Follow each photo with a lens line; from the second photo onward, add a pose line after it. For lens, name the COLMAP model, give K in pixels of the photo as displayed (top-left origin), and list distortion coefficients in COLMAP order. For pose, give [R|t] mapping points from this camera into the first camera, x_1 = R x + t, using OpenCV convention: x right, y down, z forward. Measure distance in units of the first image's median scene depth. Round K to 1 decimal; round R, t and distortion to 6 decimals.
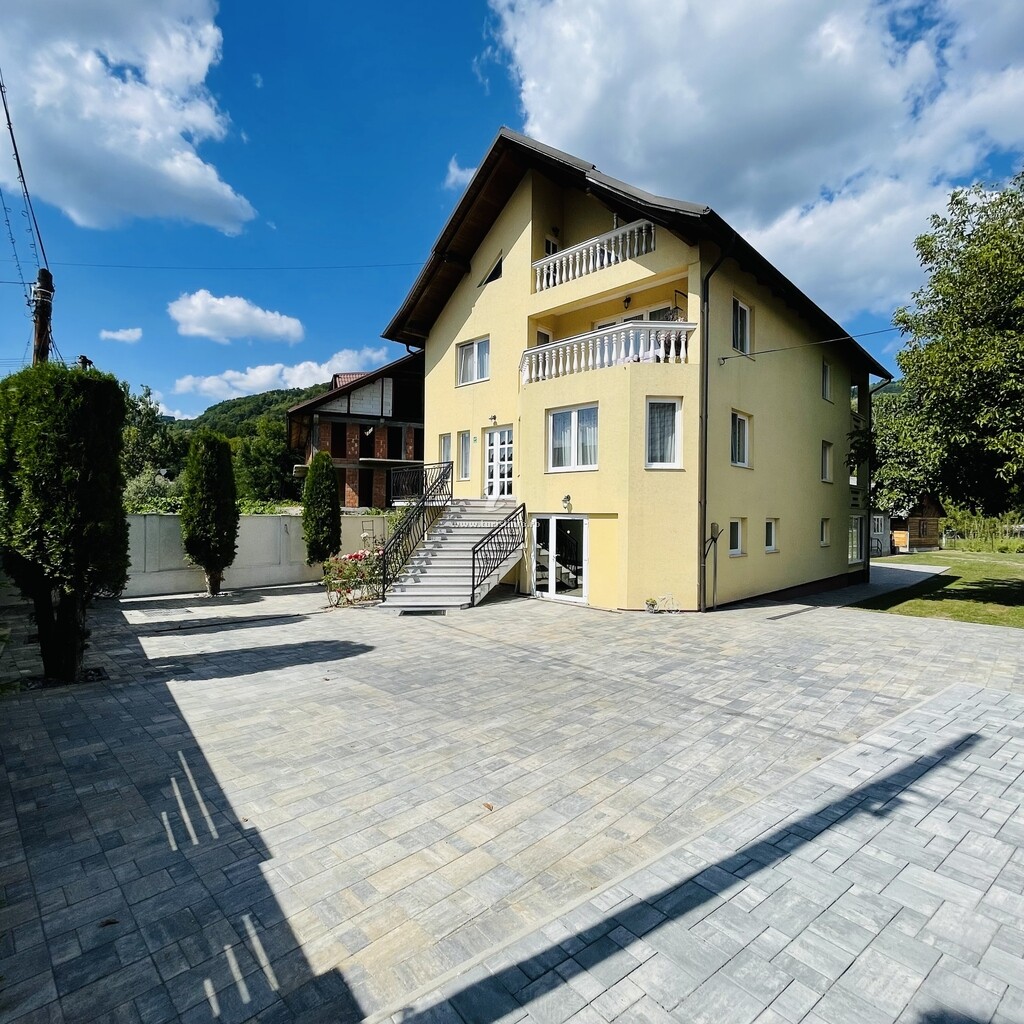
lens RADIAL K [[549.2, 0, 511.3], [0, 549.2, 511.8], [0, 0, 1]] dist [-0.018452, 0.002358]
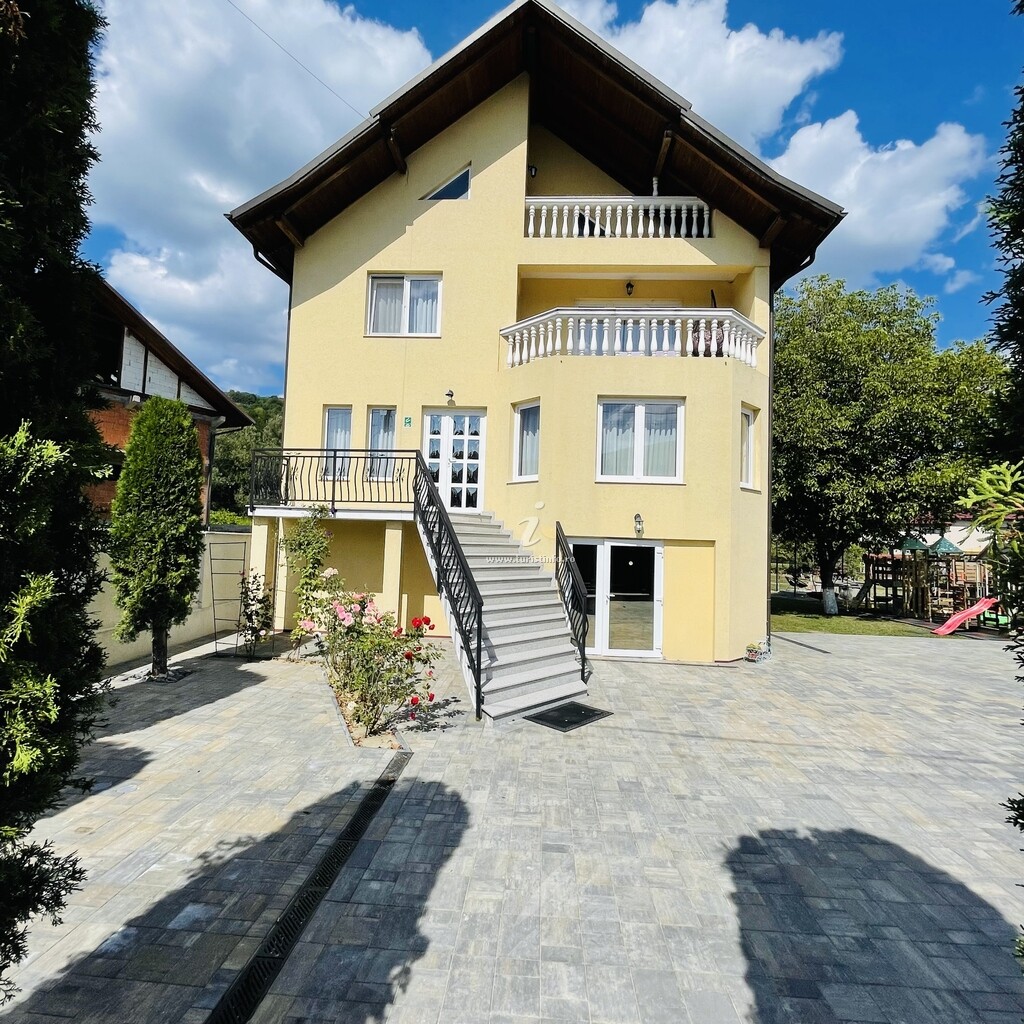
lens RADIAL K [[549.2, 0, 512.3], [0, 549.2, 510.5], [0, 0, 1]] dist [-0.018452, 0.002358]
pose [[0.755261, 0.051490, 0.653398, -0.429305], [-0.025566, 0.998465, -0.049130, 0.004832], [-0.654925, 0.020402, 0.755418, 0.459007]]
